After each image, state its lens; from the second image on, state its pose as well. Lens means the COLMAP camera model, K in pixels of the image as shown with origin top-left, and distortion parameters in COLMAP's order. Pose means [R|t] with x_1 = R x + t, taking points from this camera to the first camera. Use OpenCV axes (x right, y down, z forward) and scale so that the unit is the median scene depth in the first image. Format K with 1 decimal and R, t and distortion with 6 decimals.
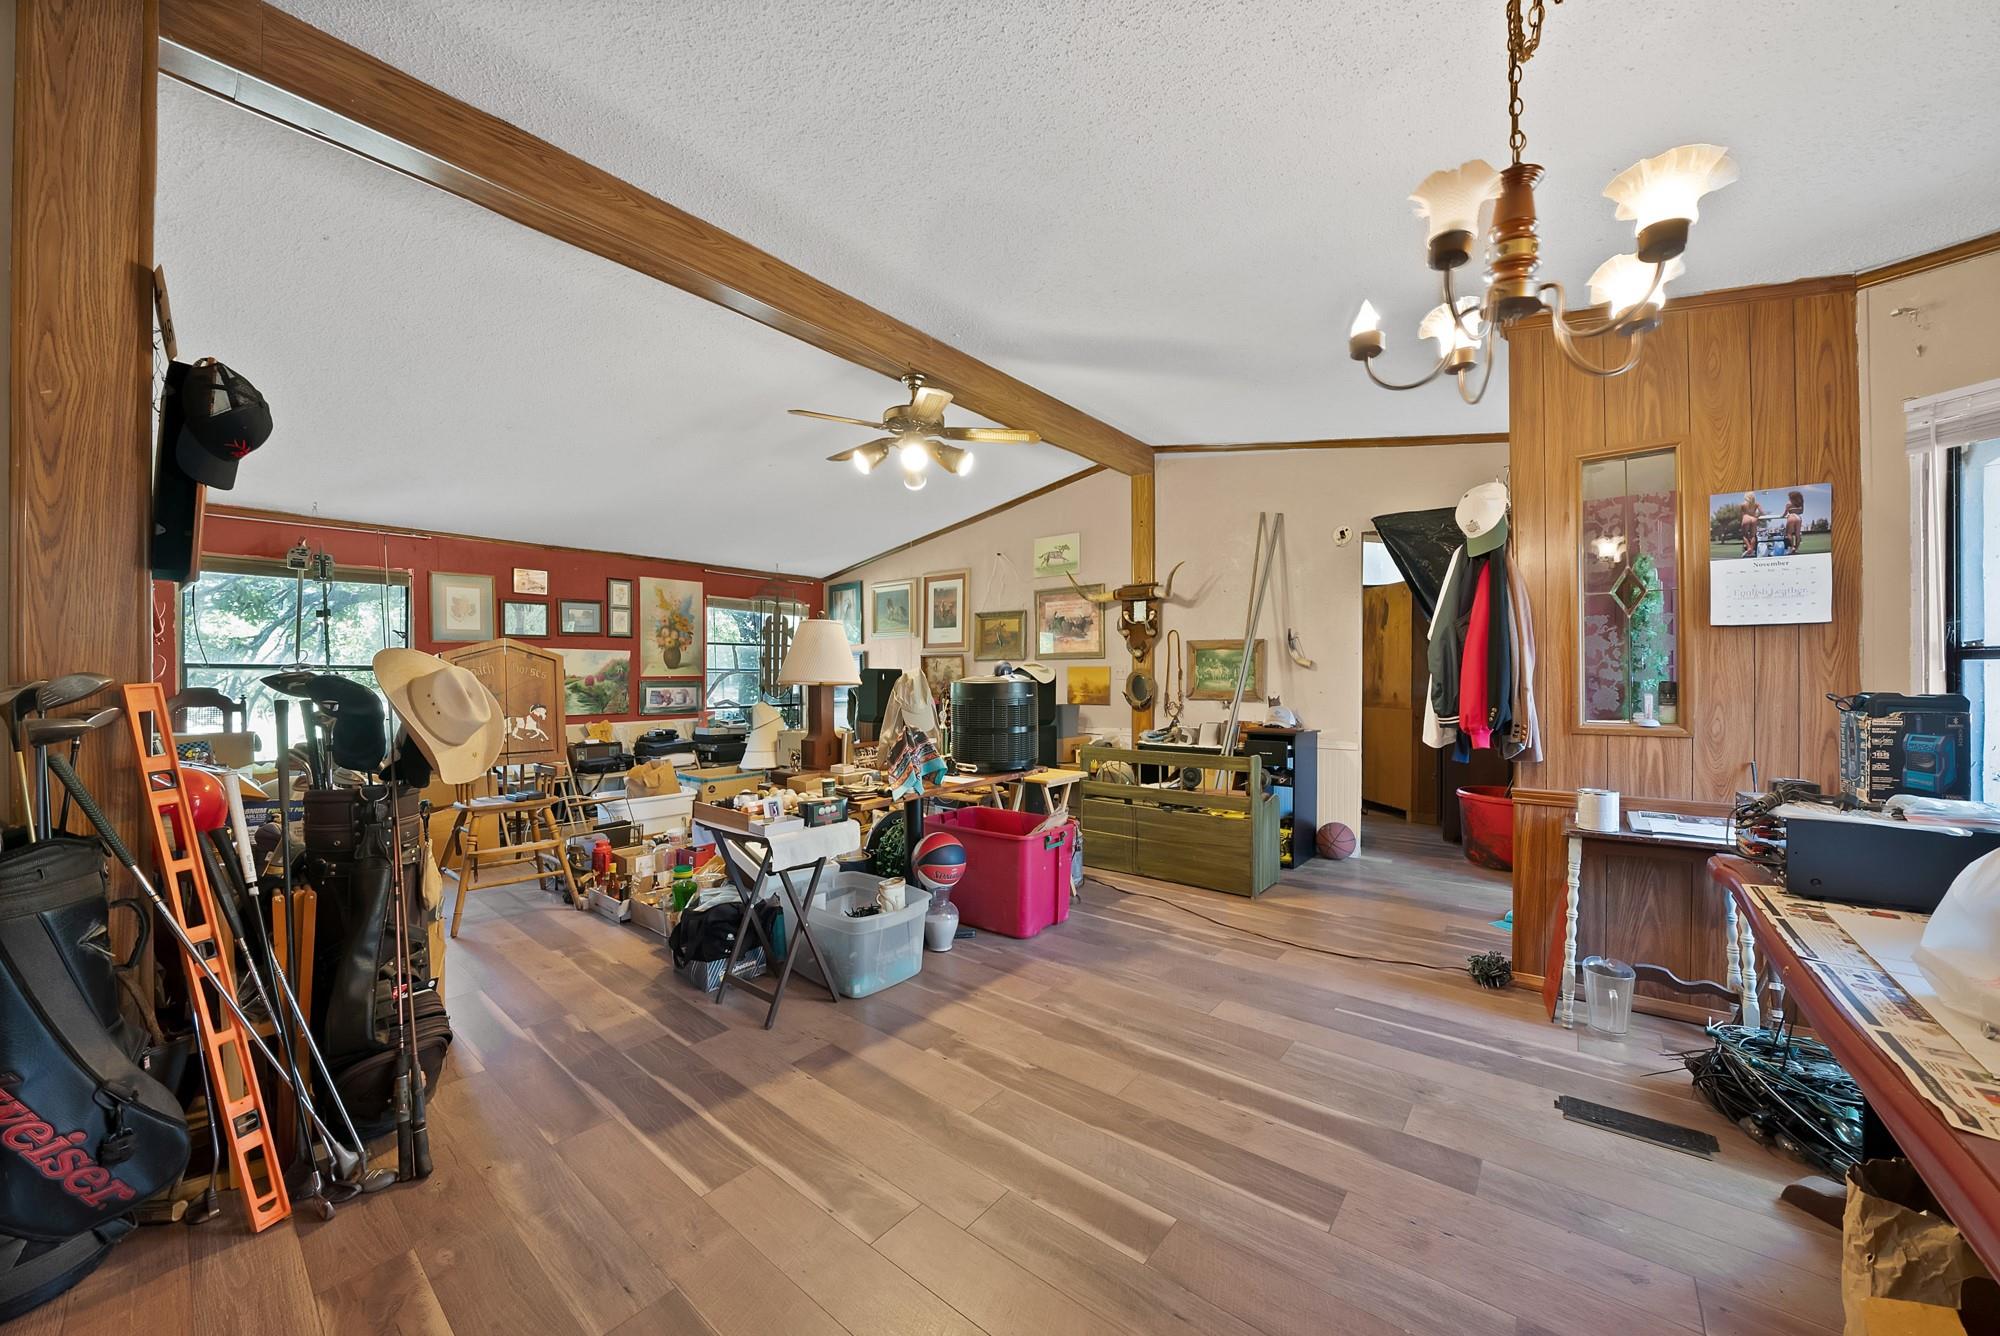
lens RADIAL K [[712.4, 0, 1000.0], [0, 712.4, 668.0], [0, 0, 1]] dist [-0.020292, 0.000340]
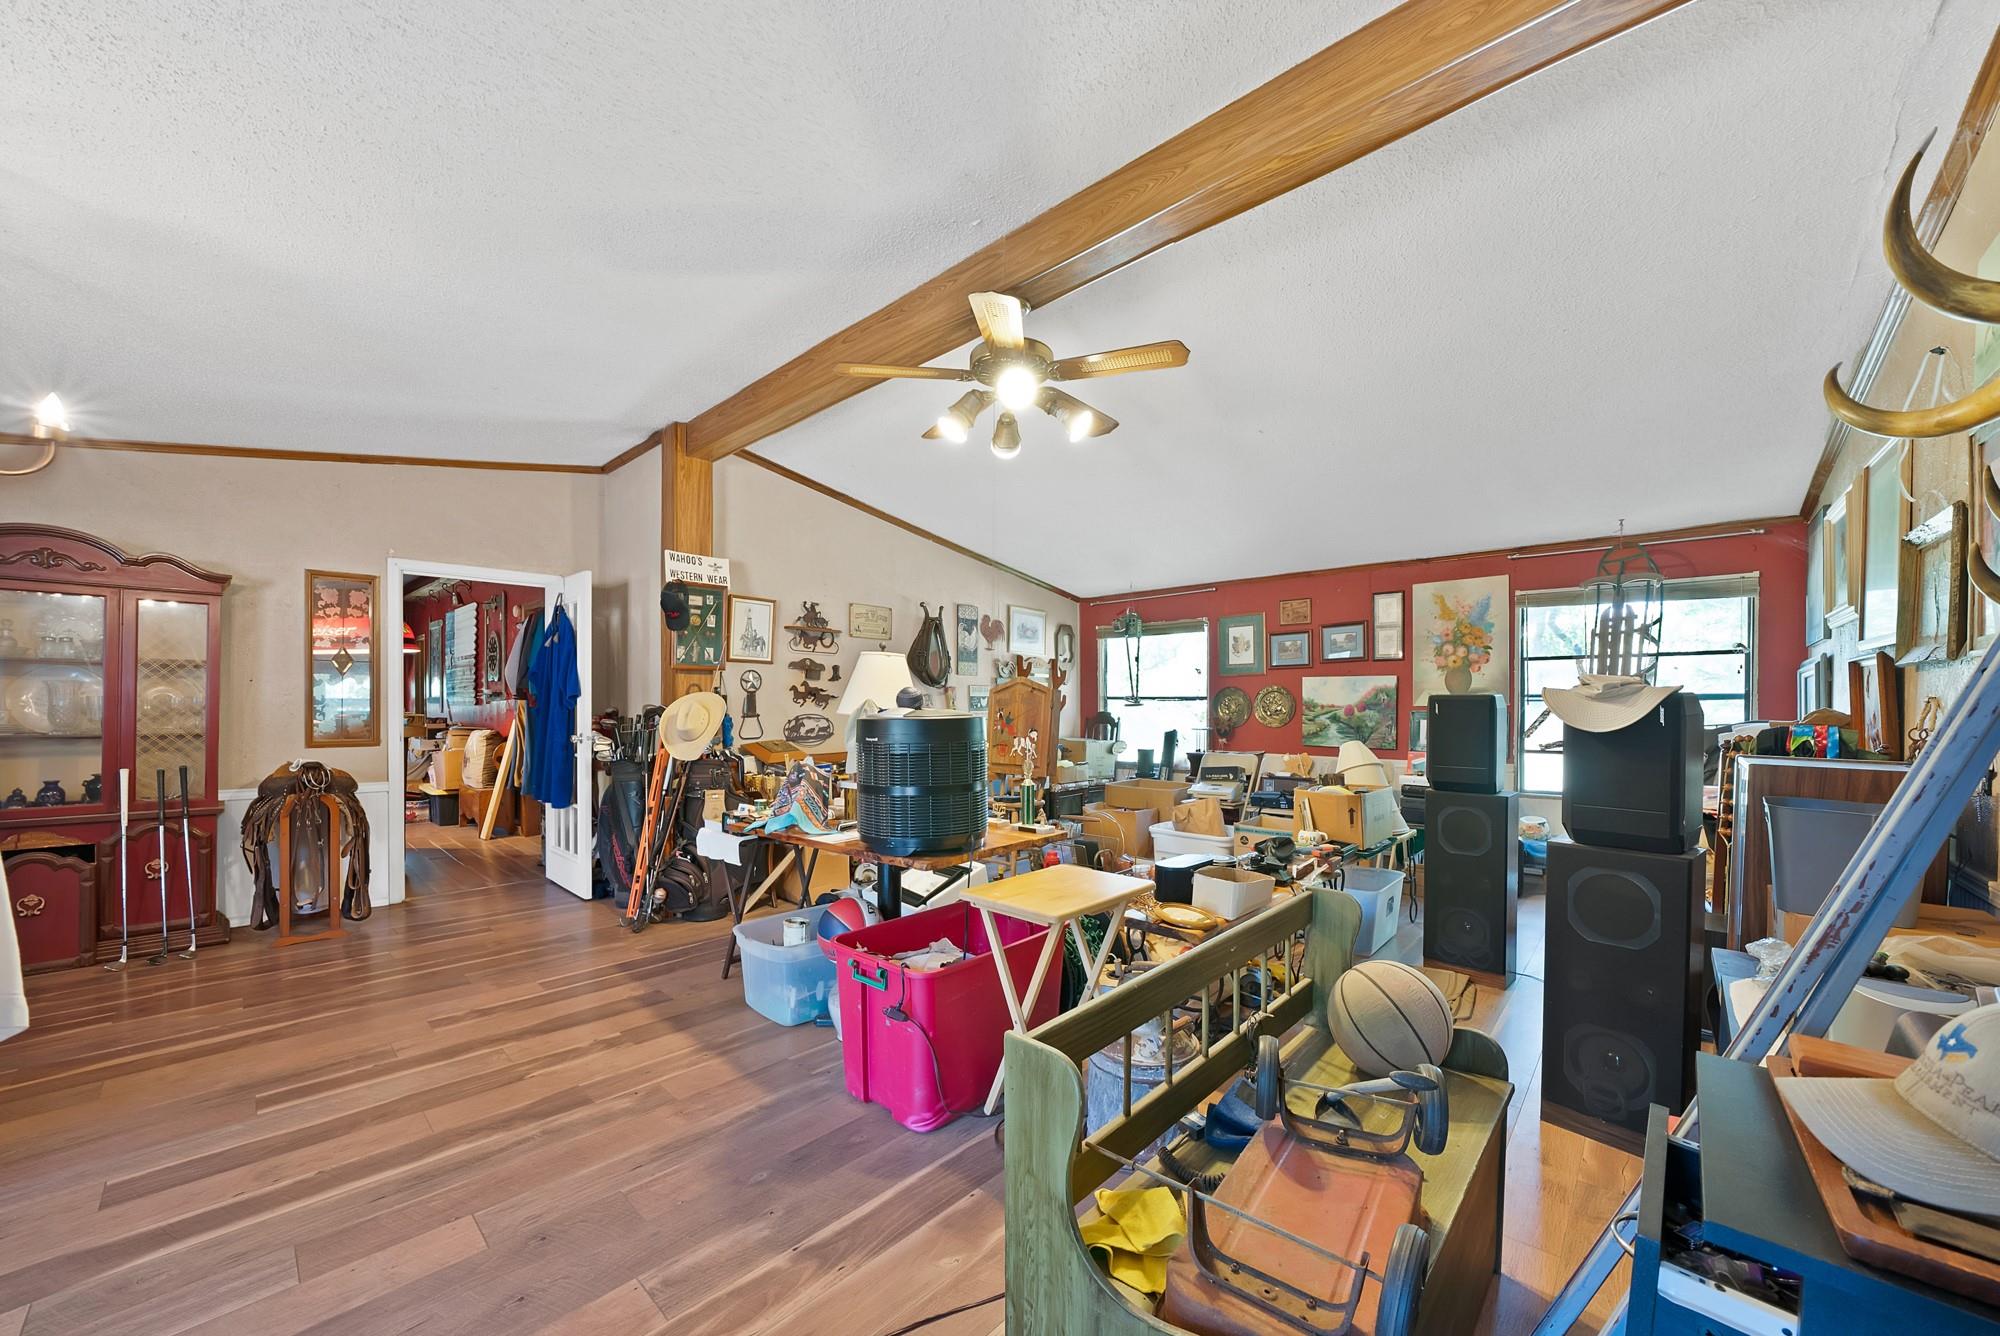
lens RADIAL K [[731.1, 0, 1018.7], [0, 731.1, 701.9], [0, 0, 1]] dist [-0.019420, 0.000145]
pose [[-0.044736, 0.000556, -0.998999, 0.408425], [0.010191, 0.999948, 0.000101, 0.002654], [0.998947, -0.010177, -0.044740, 0.666931]]
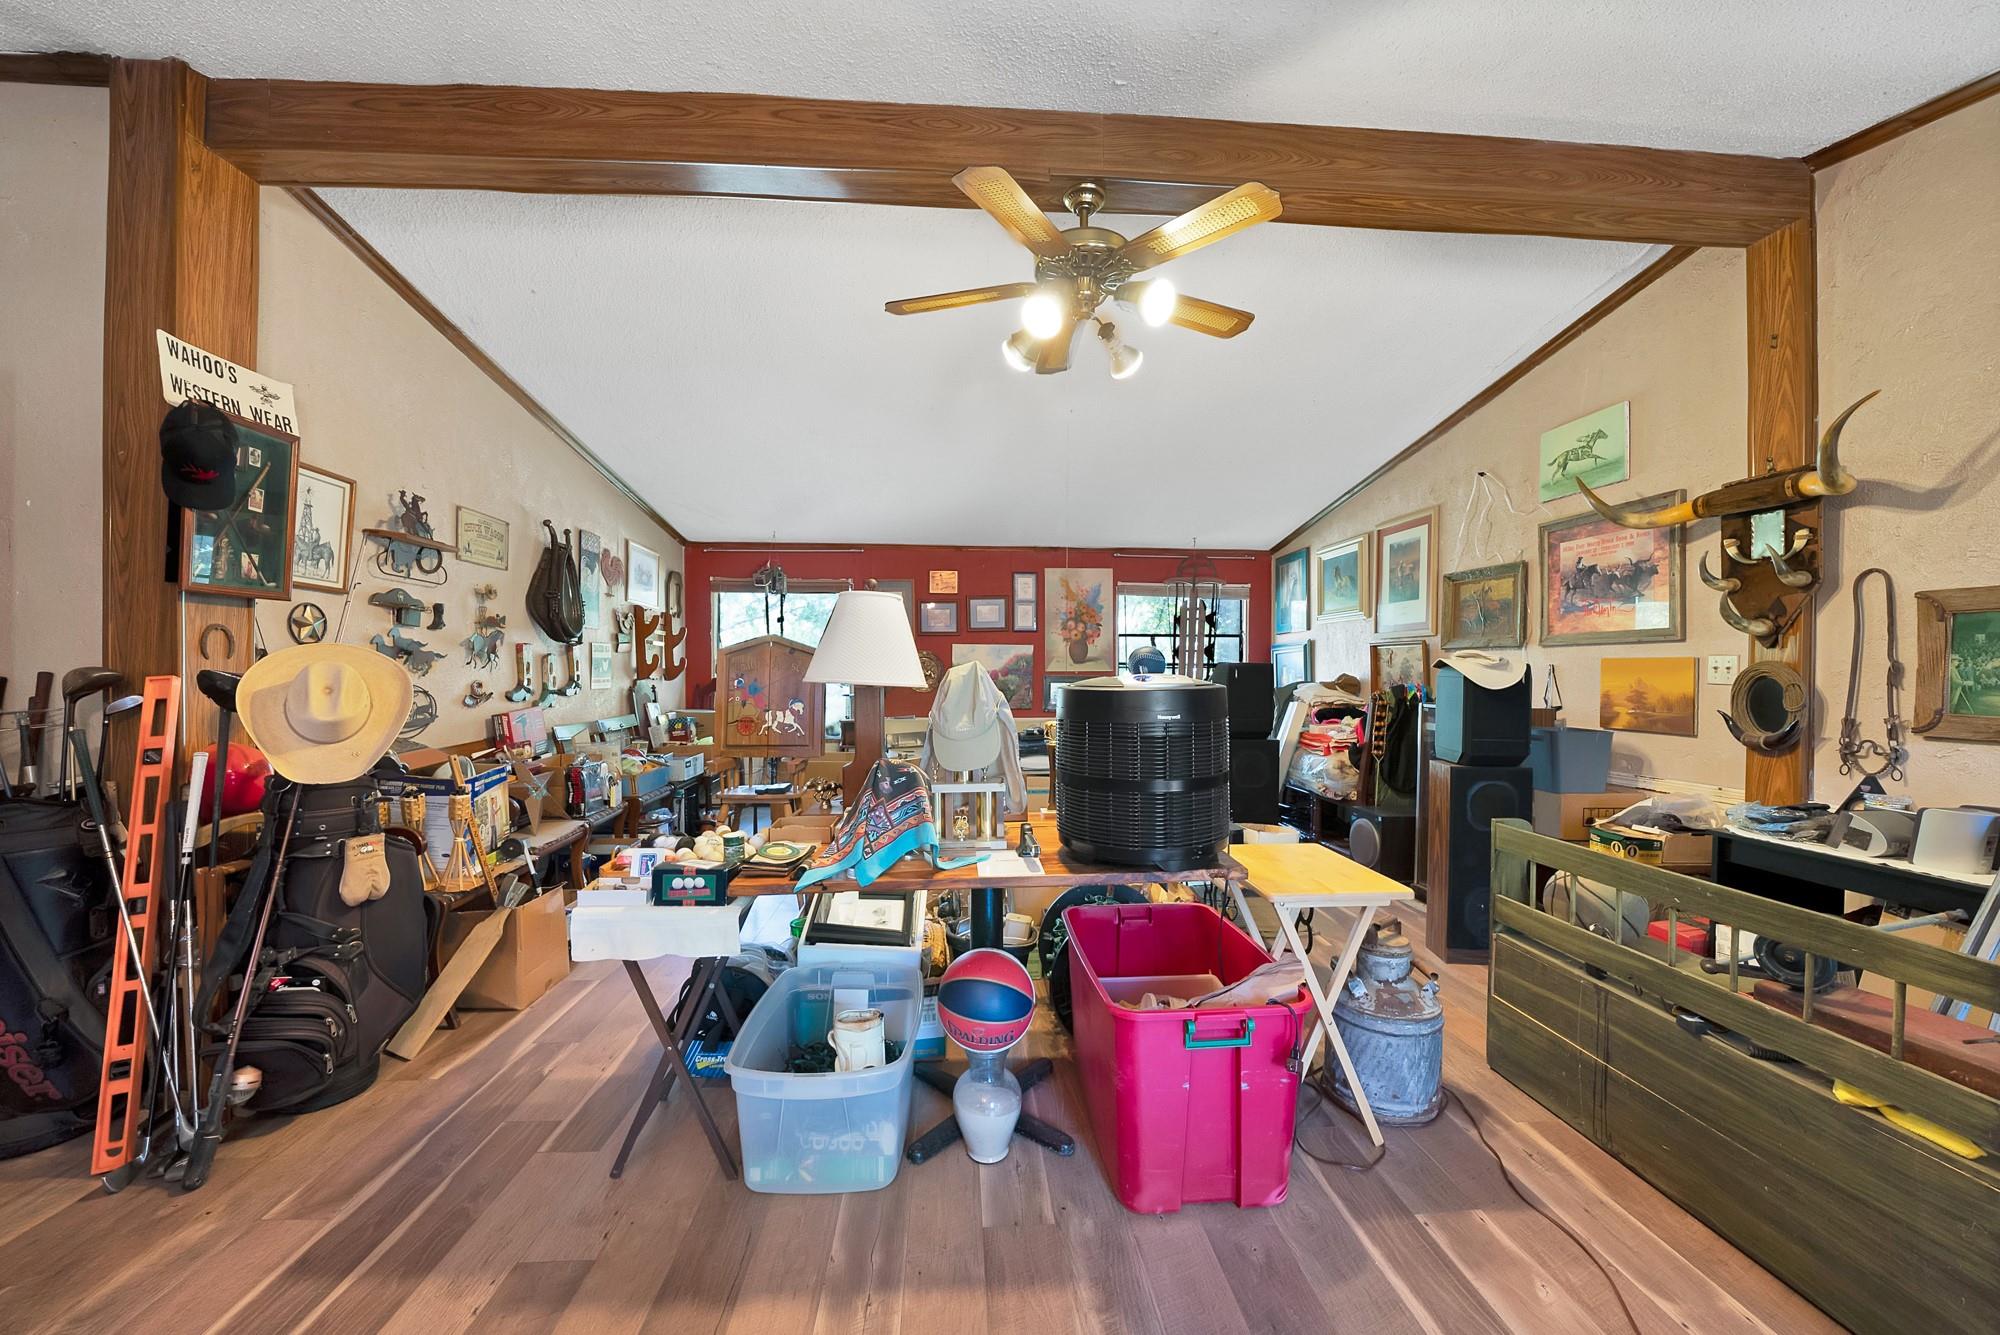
lens RADIAL K [[712.4, 0, 1000.0], [0, 712.4, 667.5], [0, 0, 1]] dist [-0.020292, 0.000340]
pose [[0.683750, 0.002519, -0.729712, 0.181903], [0.002428, 0.999981, 0.005727, 0.000842], [0.729712, -0.005688, 0.683731, 0.335835]]
